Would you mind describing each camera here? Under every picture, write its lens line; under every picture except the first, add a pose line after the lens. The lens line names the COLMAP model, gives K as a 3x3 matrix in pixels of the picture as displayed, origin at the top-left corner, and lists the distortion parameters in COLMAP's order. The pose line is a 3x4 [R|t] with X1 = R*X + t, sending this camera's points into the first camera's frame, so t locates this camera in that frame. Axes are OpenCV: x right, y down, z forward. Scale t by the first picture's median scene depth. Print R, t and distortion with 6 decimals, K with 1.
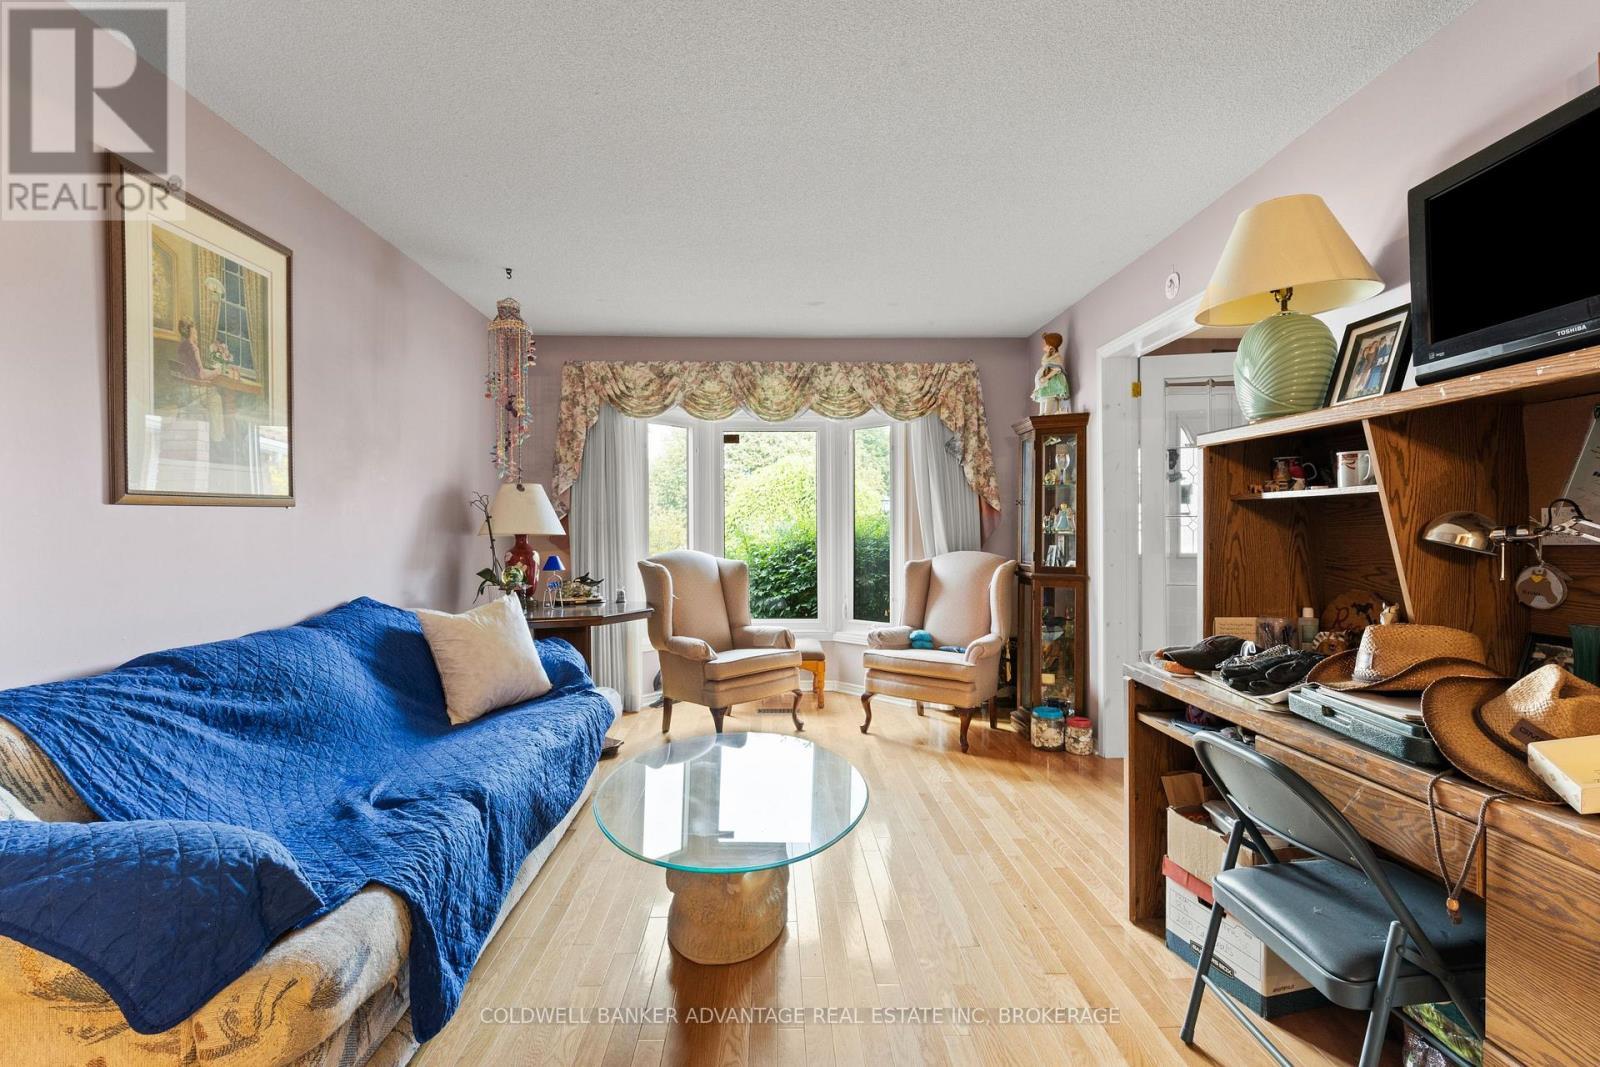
lens RADIAL K [[726.5, 0, 794.9], [0, 726.5, 529.9], [0, 0, 1]] dist [0.003802, -0.000729]
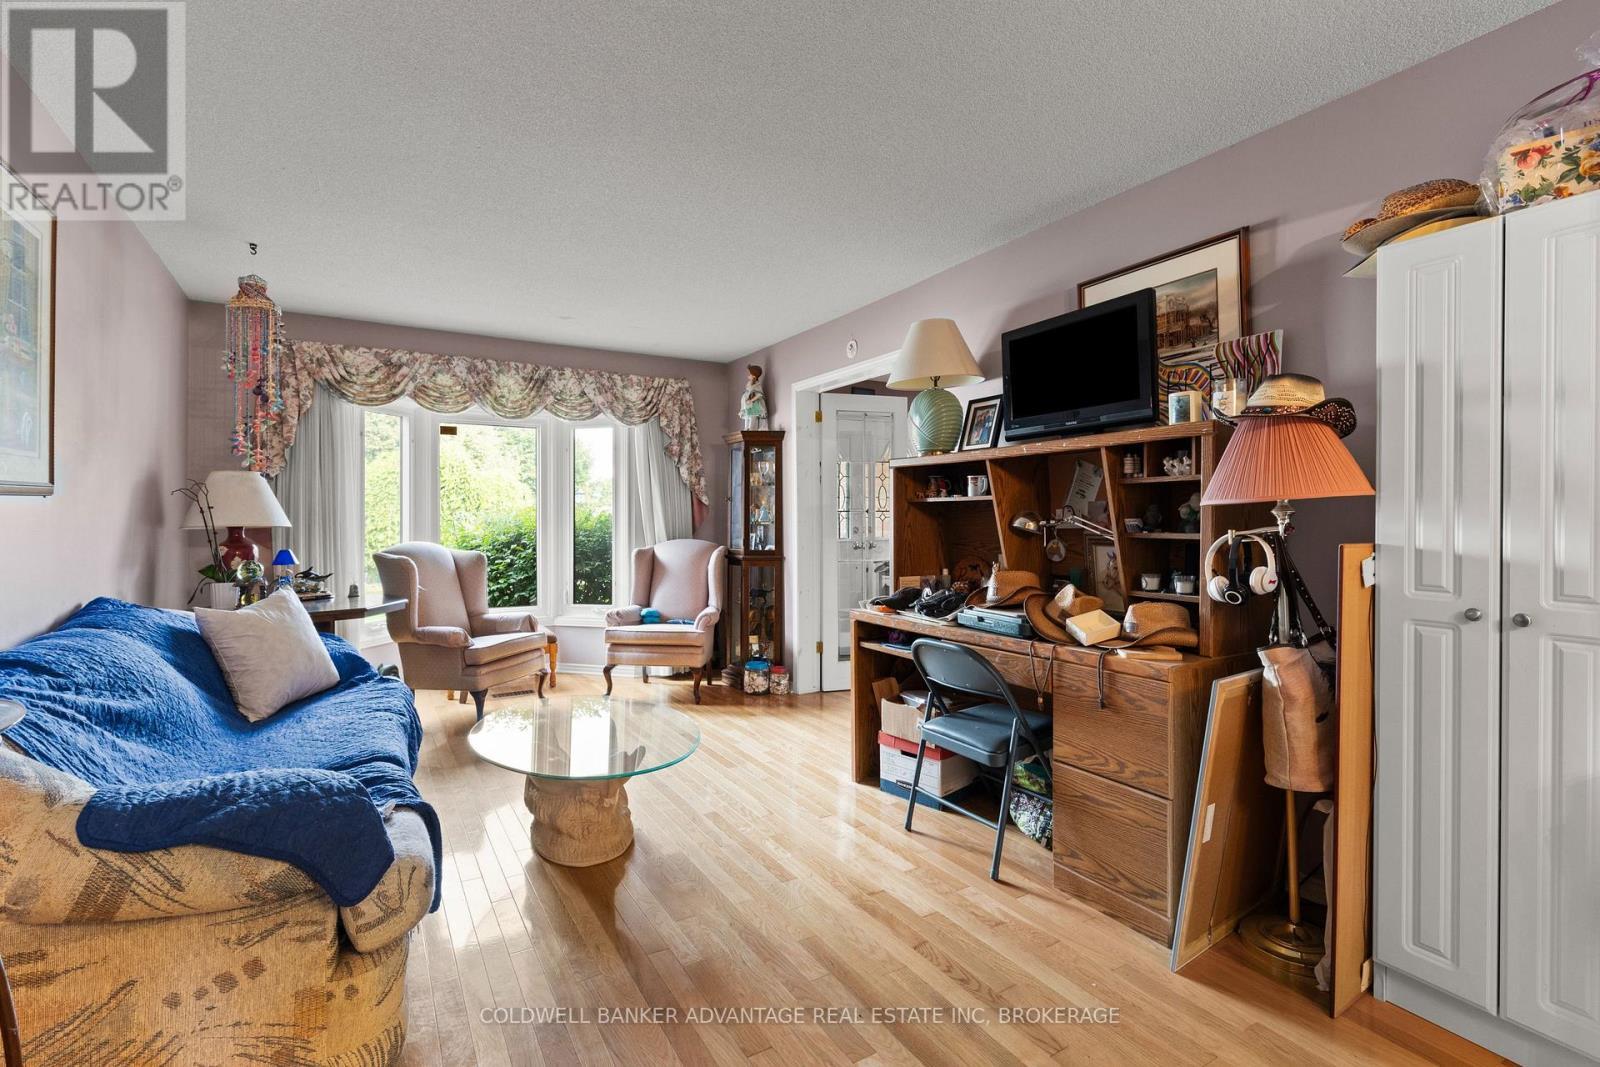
lens RADIAL K [[720.3, 0, 798.1], [0, 720.3, 510.9], [0, 0, 1]] dist [0.002898, -0.000389]
pose [[0.871552, 0.006243, 0.490263, -0.207613], [0.001004, 0.999894, -0.014518, 0.000350], [-0.490302, 0.013146, 0.871454, -0.134648]]
